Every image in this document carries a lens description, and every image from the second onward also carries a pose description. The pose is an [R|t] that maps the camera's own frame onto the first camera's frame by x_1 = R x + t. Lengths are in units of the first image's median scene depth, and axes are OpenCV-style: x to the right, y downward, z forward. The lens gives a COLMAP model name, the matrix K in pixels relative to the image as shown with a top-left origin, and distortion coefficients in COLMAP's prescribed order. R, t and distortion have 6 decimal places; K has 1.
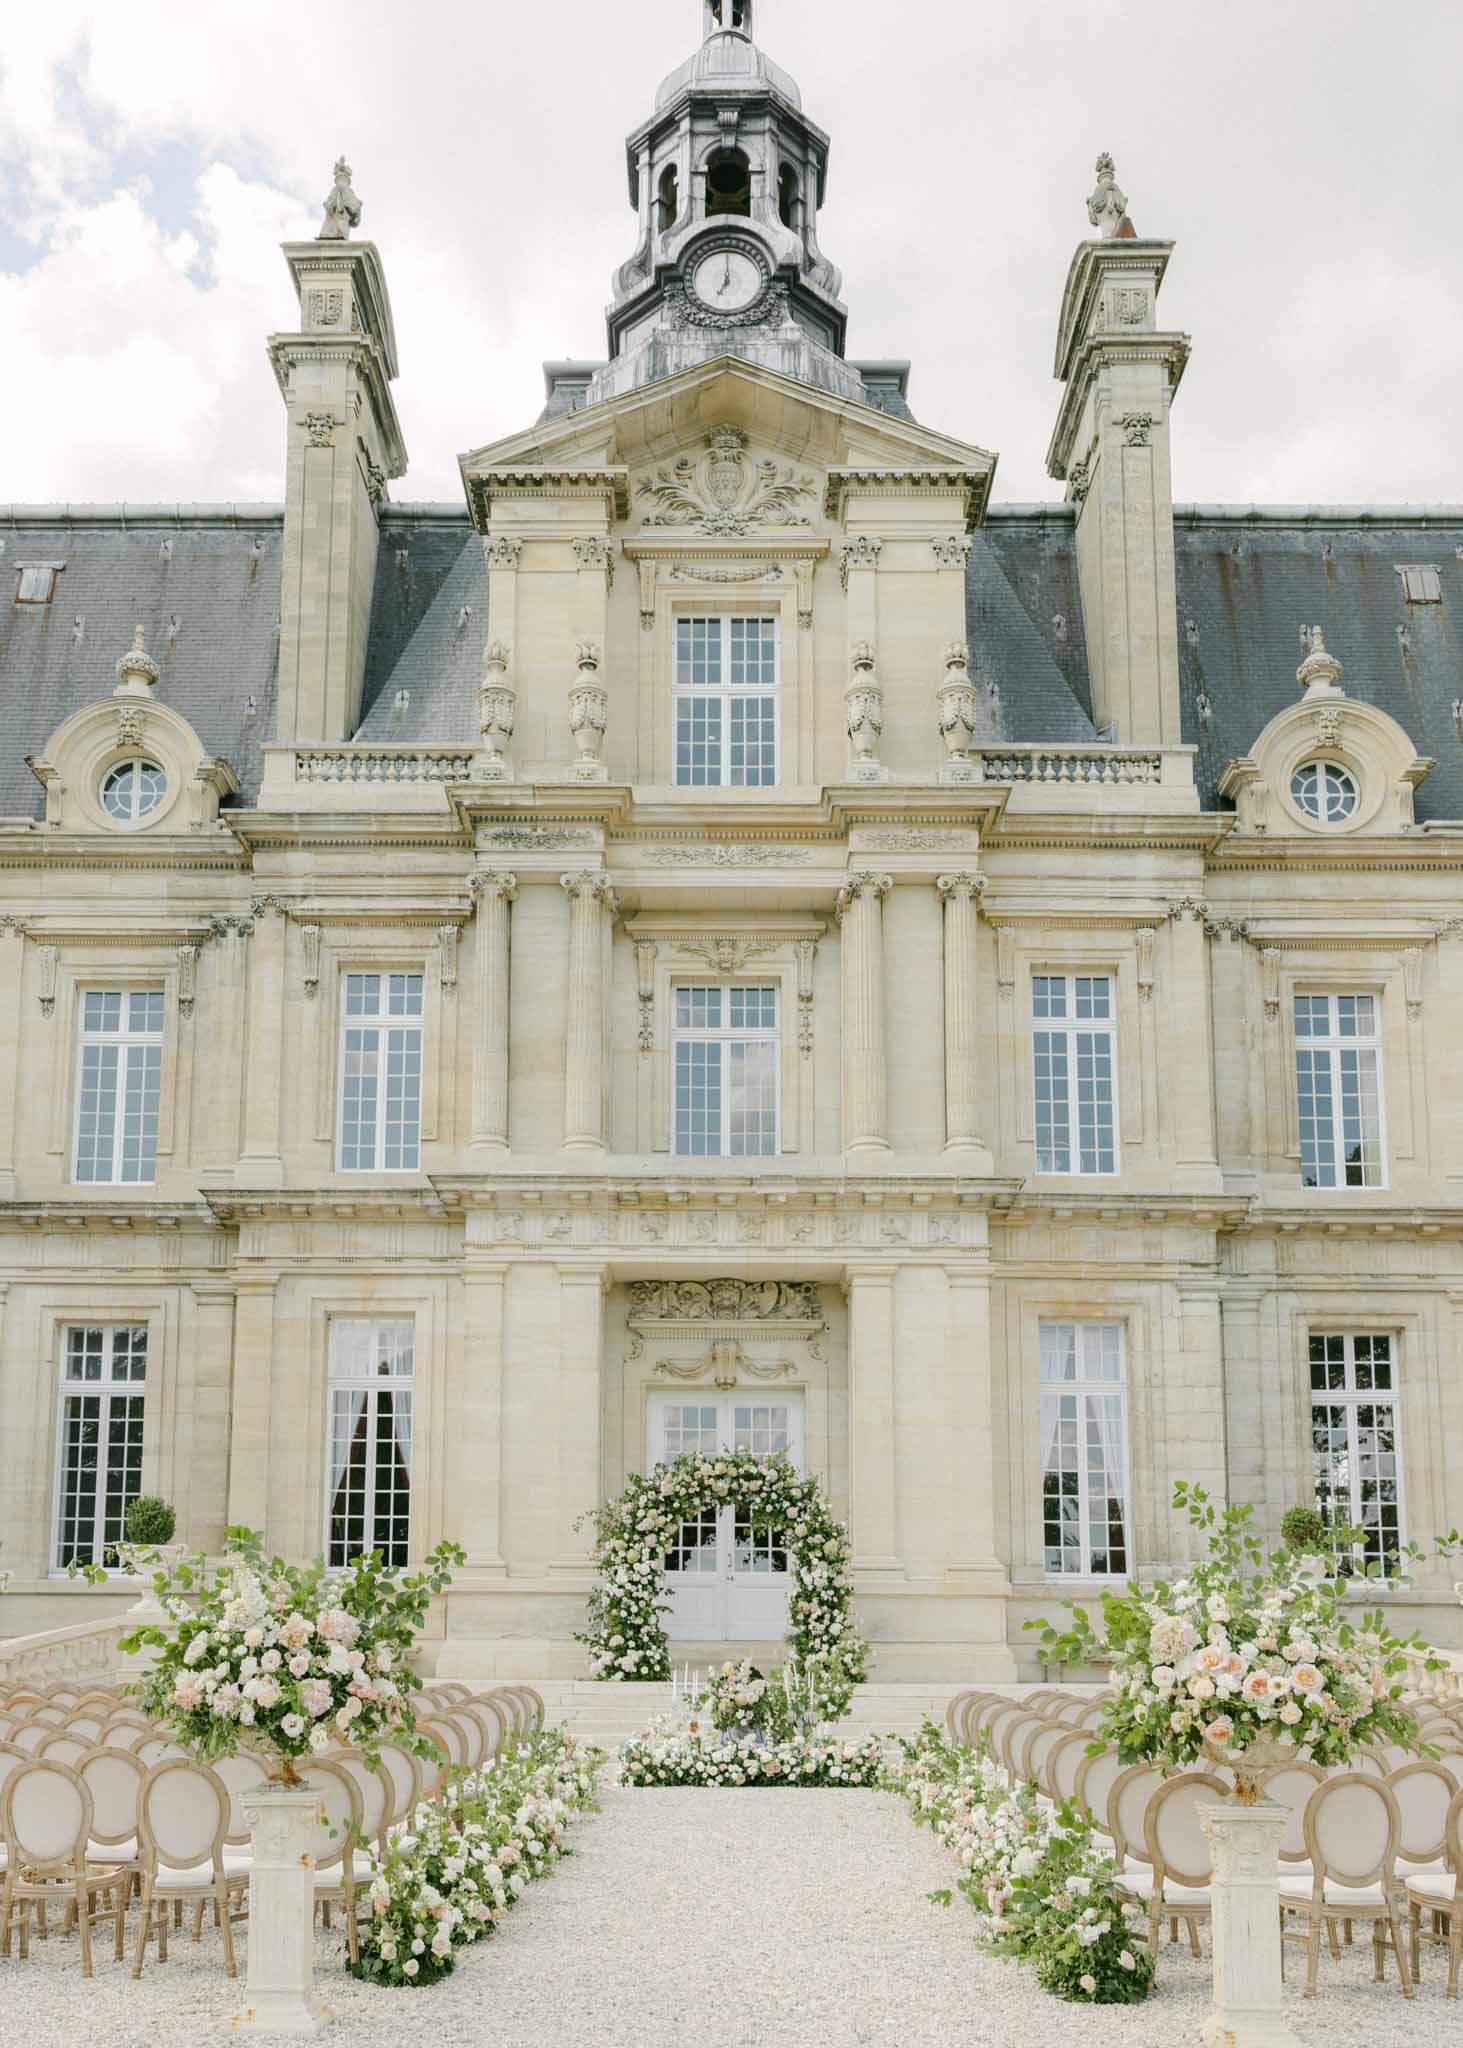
lens RADIAL K [[4304.3, 0, 603.1], [0, 4304.3, 1027.0], [0, 0, 1]] dist [0.068346, -0.071974]
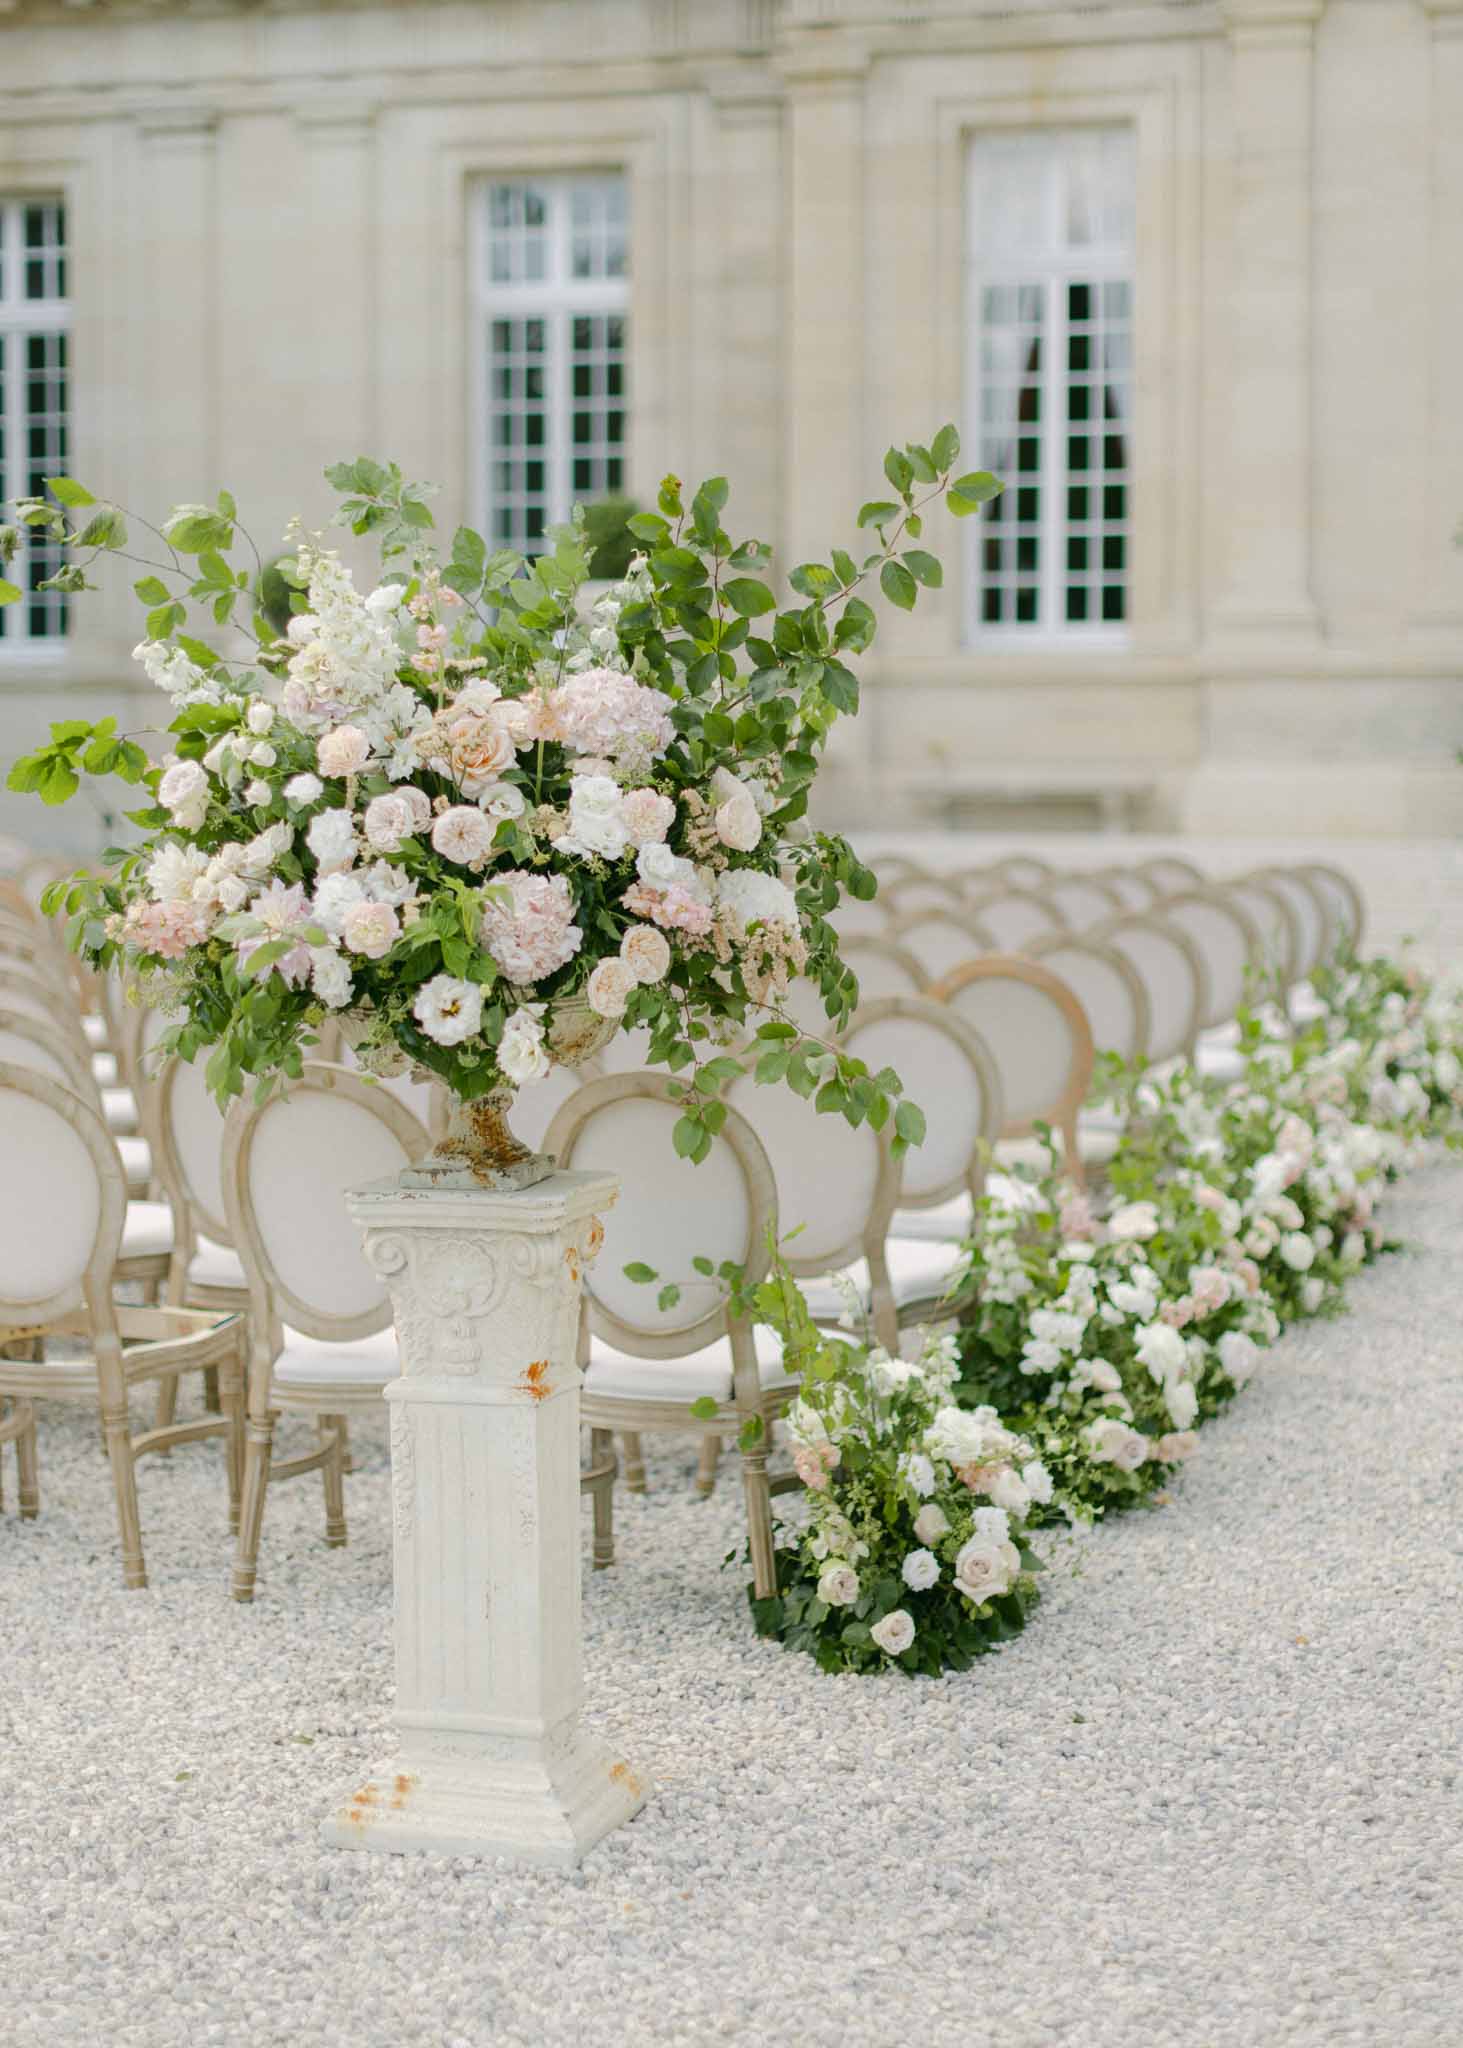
lens RADIAL K [[3466.8, 0, 731.5], [0, 3466.8, 1024.0], [0, 0, 1]] dist [0.002010, -0.018714]
pose [[0.967992, 0.011379, -0.250724, 0.013029], [0.041660, 0.977829, 0.205219, 0.085098], [0.247501, -0.209096, 0.946056, 0.588167]]
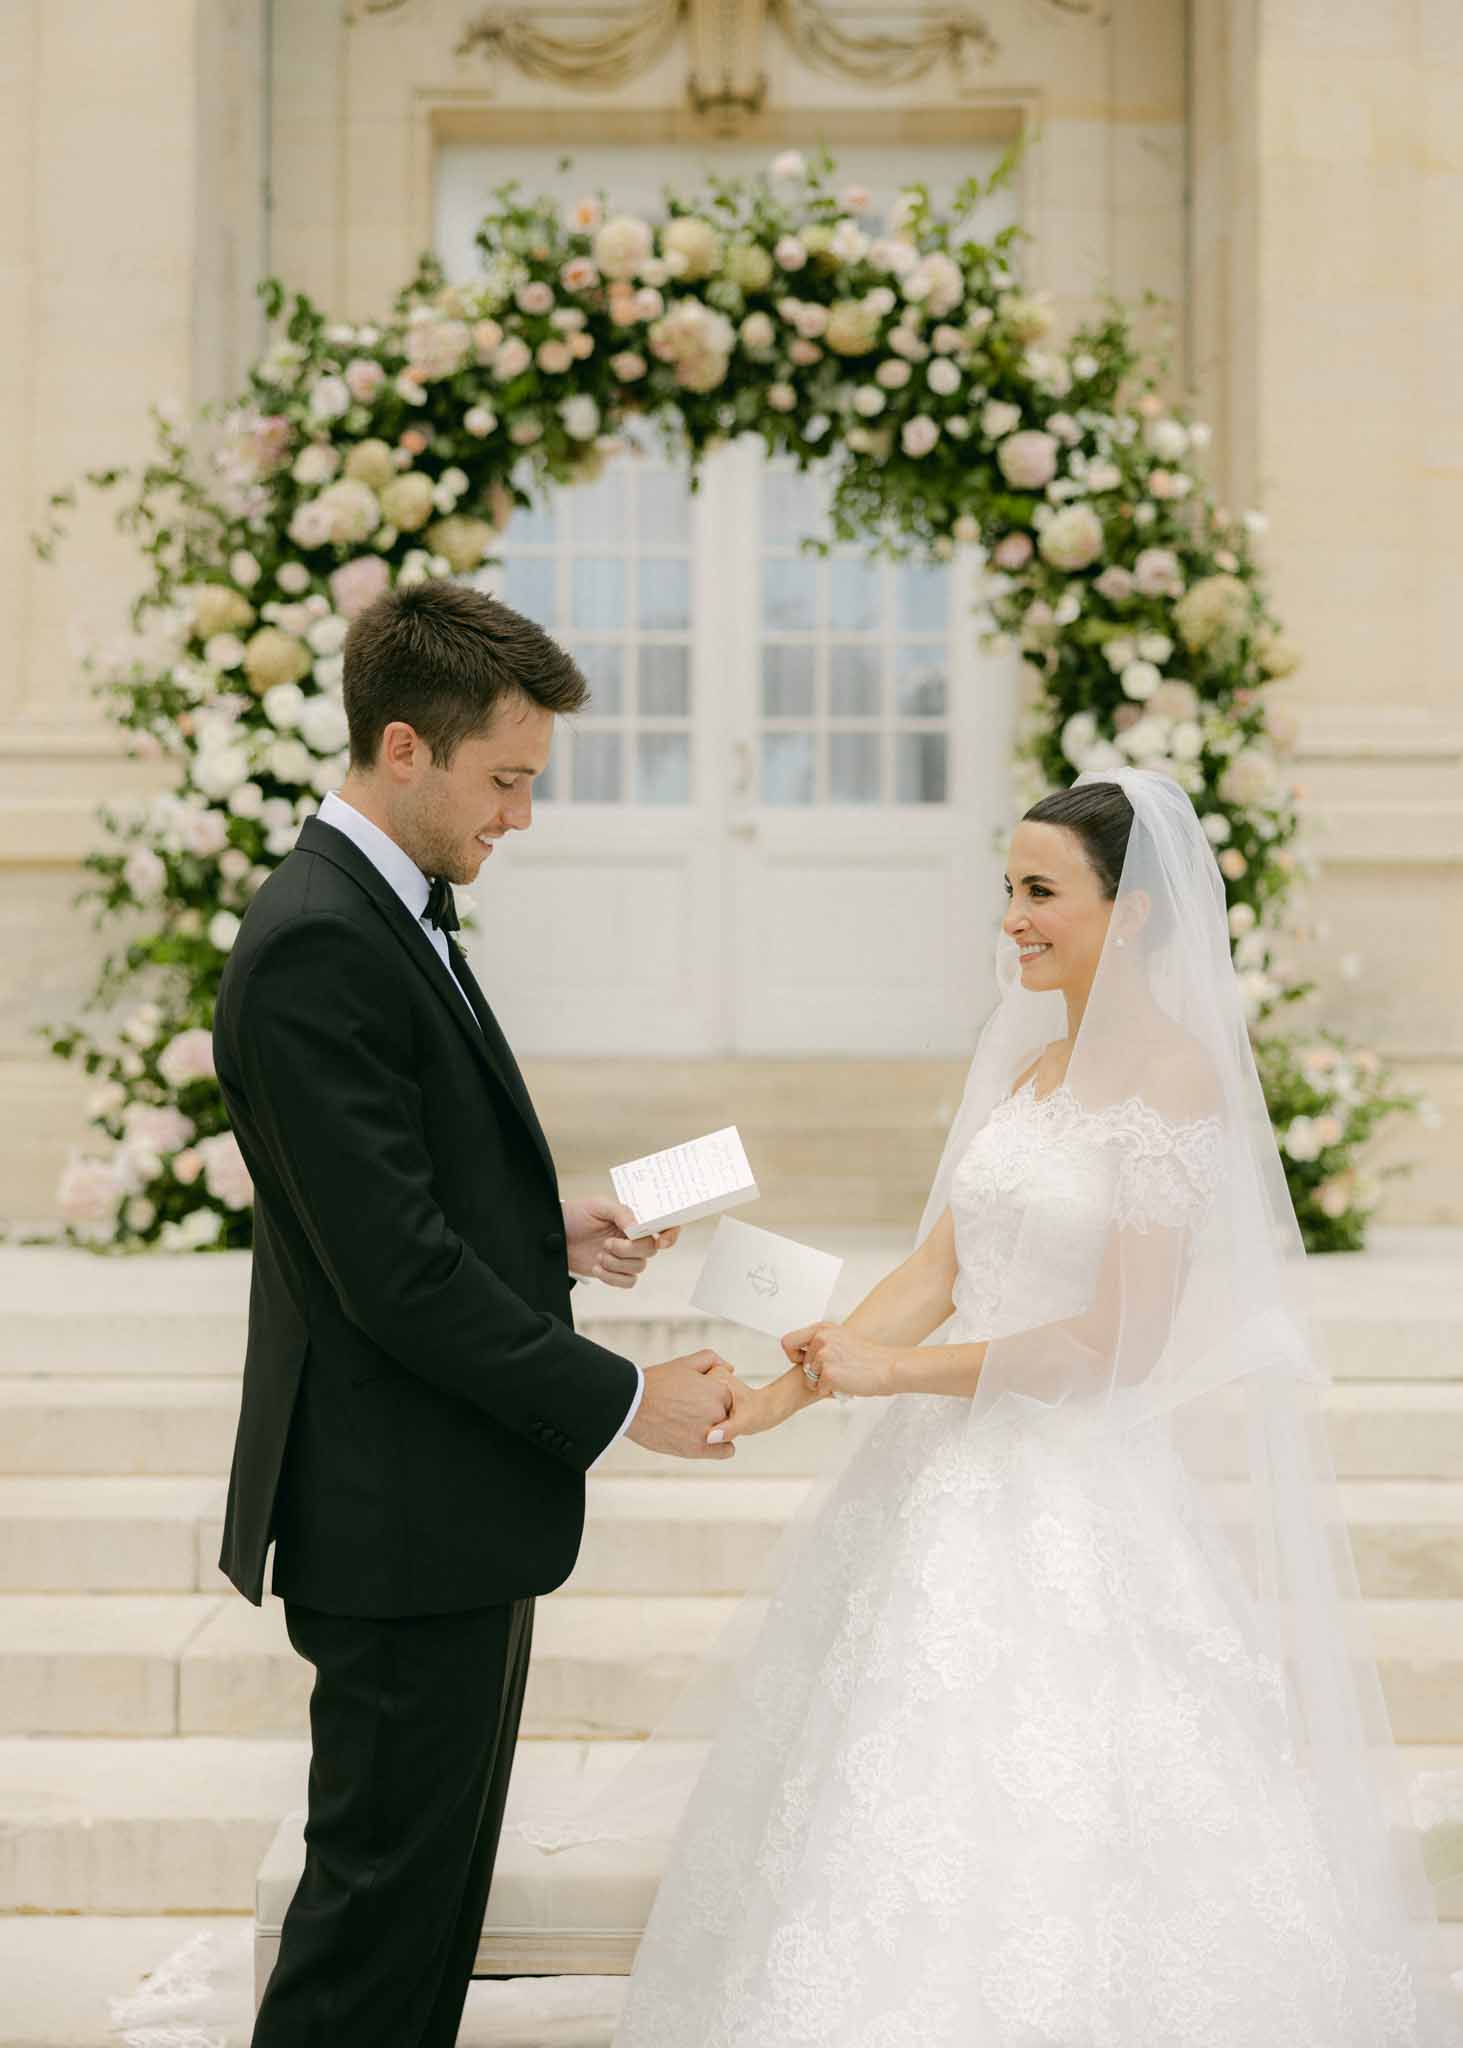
lens RADIAL K [[5009.7, 0, 731.5], [0, 5009.7, 1024.0], [0, 0, 1]] dist [0.113759, -0.048166]
pose [[0.999757, -0.005231, 0.021414, 0.021810], [0.002320, 0.991008, 0.133782, 0.098273], [-0.021921, -0.133700, 0.990779, 0.688839]]
